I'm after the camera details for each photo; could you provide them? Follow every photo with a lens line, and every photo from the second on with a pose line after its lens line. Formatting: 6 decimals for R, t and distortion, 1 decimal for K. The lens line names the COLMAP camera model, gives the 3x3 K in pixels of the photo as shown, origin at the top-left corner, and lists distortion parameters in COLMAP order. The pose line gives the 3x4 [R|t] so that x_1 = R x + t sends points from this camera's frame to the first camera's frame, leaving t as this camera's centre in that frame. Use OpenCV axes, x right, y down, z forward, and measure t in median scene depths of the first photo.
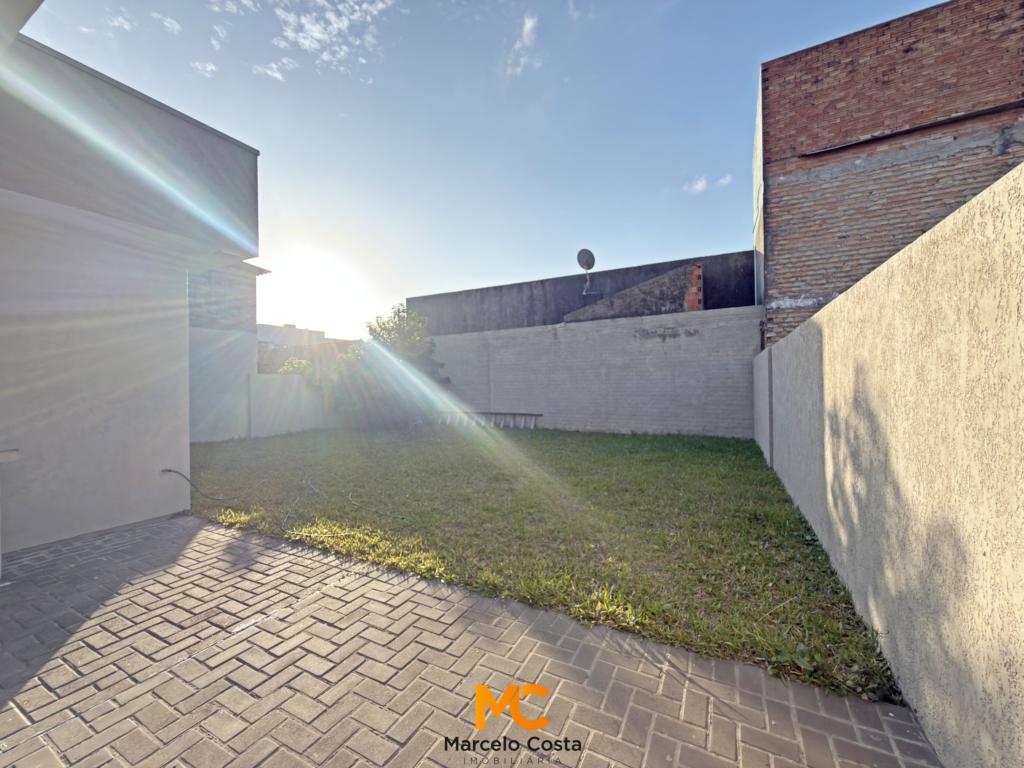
lens RADIAL K [[408.7, 0, 512.0], [0, 408.7, 384.0], [0, 0, 1]] dist [0.001717, 0.000438]
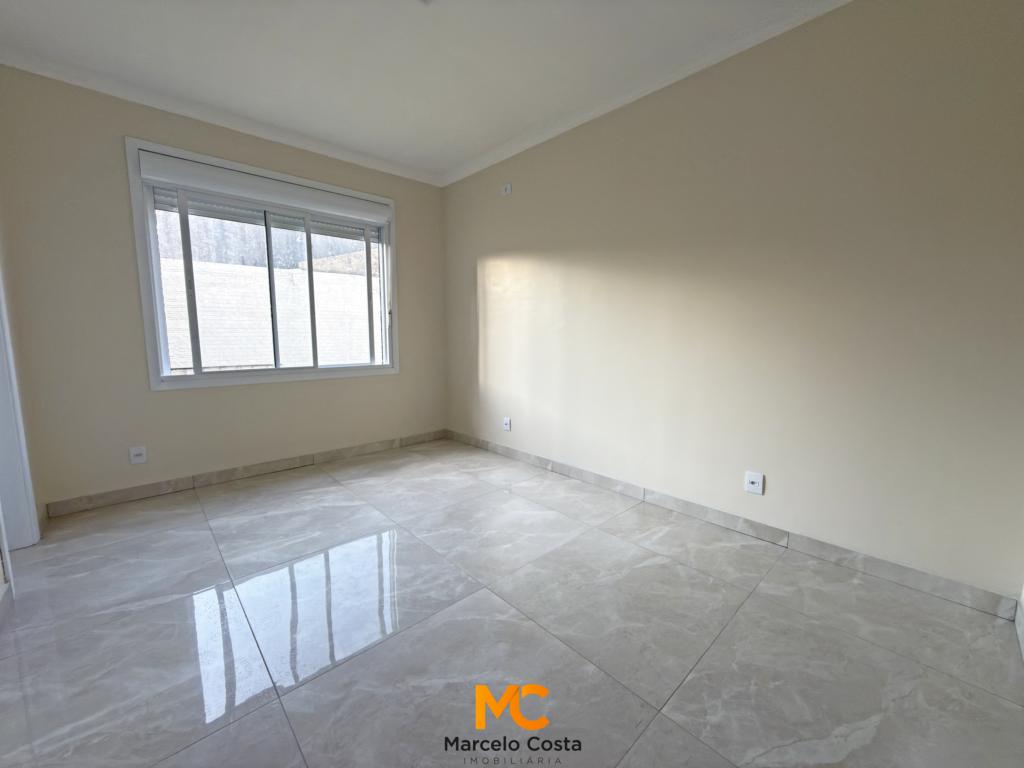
lens RADIAL K [[408.7, 0, 512.0], [0, 408.7, 384.0], [0, 0, 1]] dist [0.001717, 0.000438]
pose [[0.328692, -0.102617, 0.938846, -0.699797], [-0.006698, 0.993801, 0.110968, 0.013156], [-0.944413, -0.042763, 0.325967, 0.187999]]
